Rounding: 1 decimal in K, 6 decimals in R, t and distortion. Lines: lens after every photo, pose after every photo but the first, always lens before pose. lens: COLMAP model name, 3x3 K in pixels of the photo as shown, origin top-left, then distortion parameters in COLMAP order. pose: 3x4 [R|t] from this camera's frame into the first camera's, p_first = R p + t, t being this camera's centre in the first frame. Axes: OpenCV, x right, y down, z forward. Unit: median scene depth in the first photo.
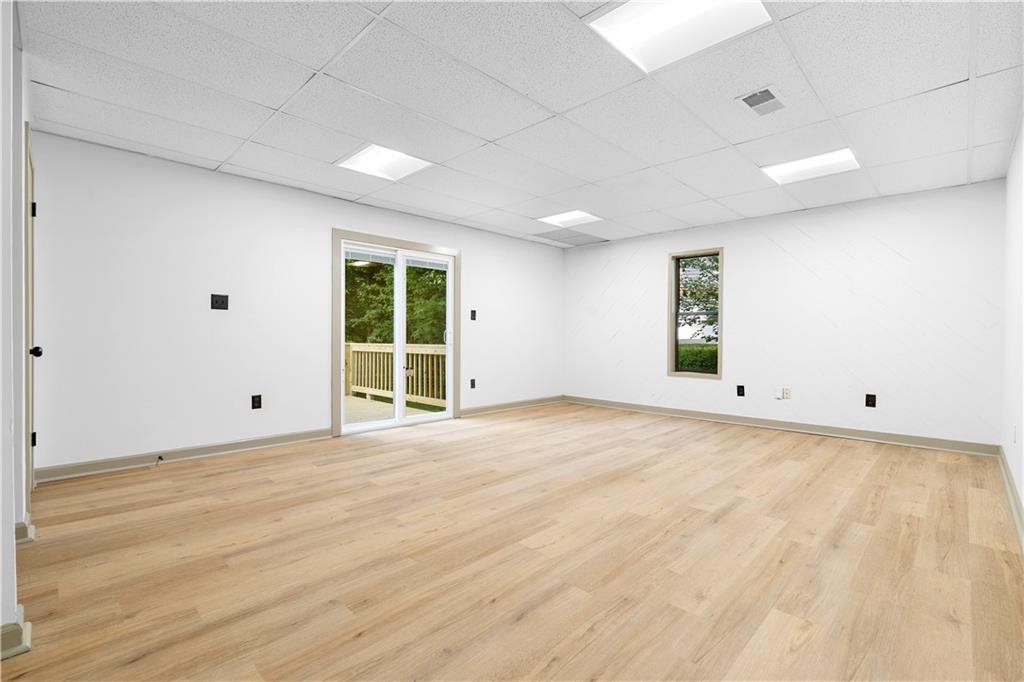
lens RADIAL K [[463.0, 0, 512.0], [0, 463.0, 341.0], [0, 0, 1]] dist [-0.007499, -0.000049]
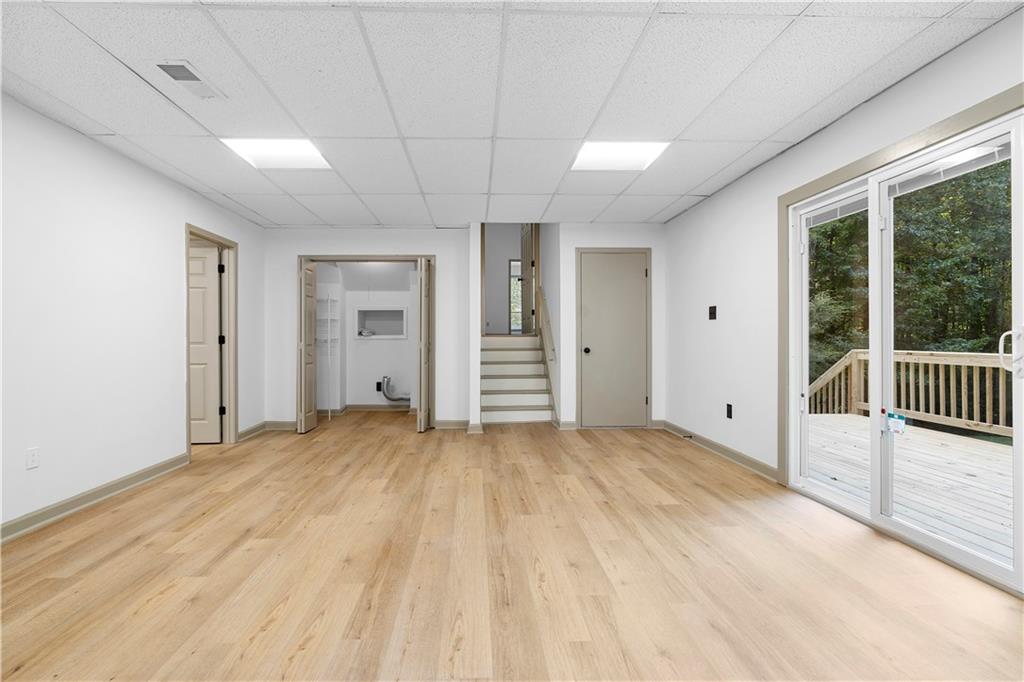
lens RADIAL K [[470.7, 0, 489.6], [0, 470.7, 337.4], [0, 0, 1]] dist [-0.004598, 0.000553]
pose [[-0.691537, -0.004359, -0.722327, 0.724855], [-0.007261, 0.999973, 0.000916, -0.030211], [0.722304, 0.005878, -0.691551, 1.846214]]
